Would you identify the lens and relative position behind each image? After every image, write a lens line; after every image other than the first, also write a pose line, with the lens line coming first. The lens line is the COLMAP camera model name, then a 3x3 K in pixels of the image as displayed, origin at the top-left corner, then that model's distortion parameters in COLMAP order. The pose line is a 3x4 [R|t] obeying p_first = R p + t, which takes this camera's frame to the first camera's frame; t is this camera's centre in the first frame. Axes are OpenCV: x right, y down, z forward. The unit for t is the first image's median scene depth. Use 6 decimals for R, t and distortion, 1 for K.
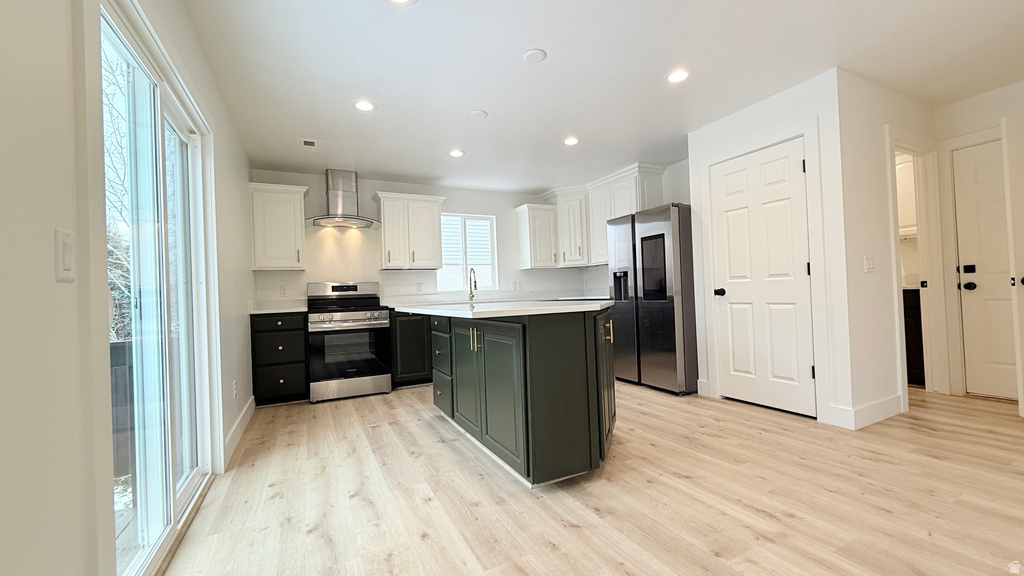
lens RADIAL K [[388.3, 0, 512.0], [0, 388.3, 288.0], [0, 0, 1]] dist [-0.000858, 0.000026]
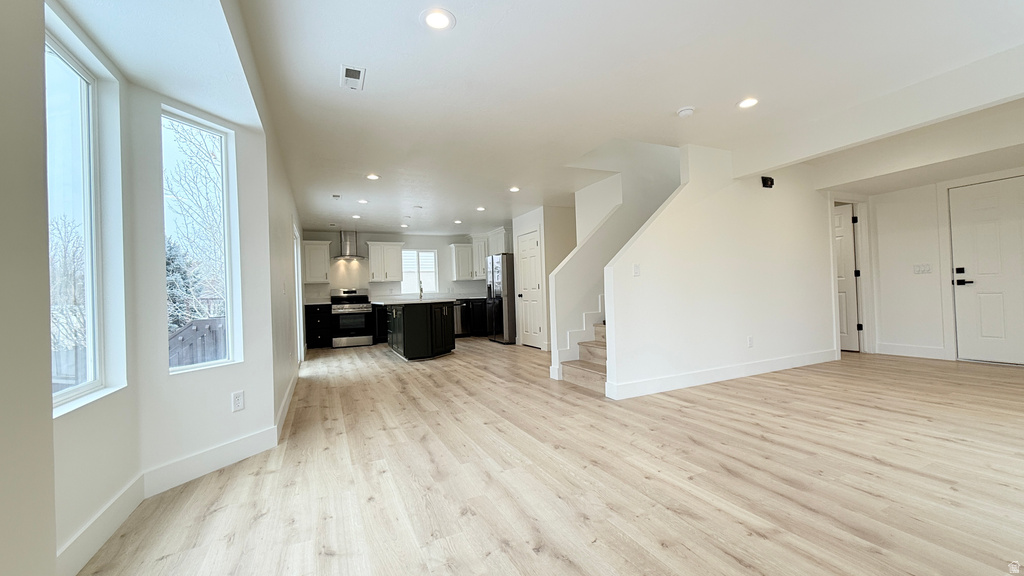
lens RADIAL K [[410.1, 0, 512.0], [0, 410.1, 288.0], [0, 0, 1]] dist [0.017153, -0.000084]
pose [[0.998804, 0.003929, -0.048744, 0.458393], [-0.003773, 0.999987, 0.003291, -0.028809], [0.048757, -0.003103, 0.998806, -0.970443]]
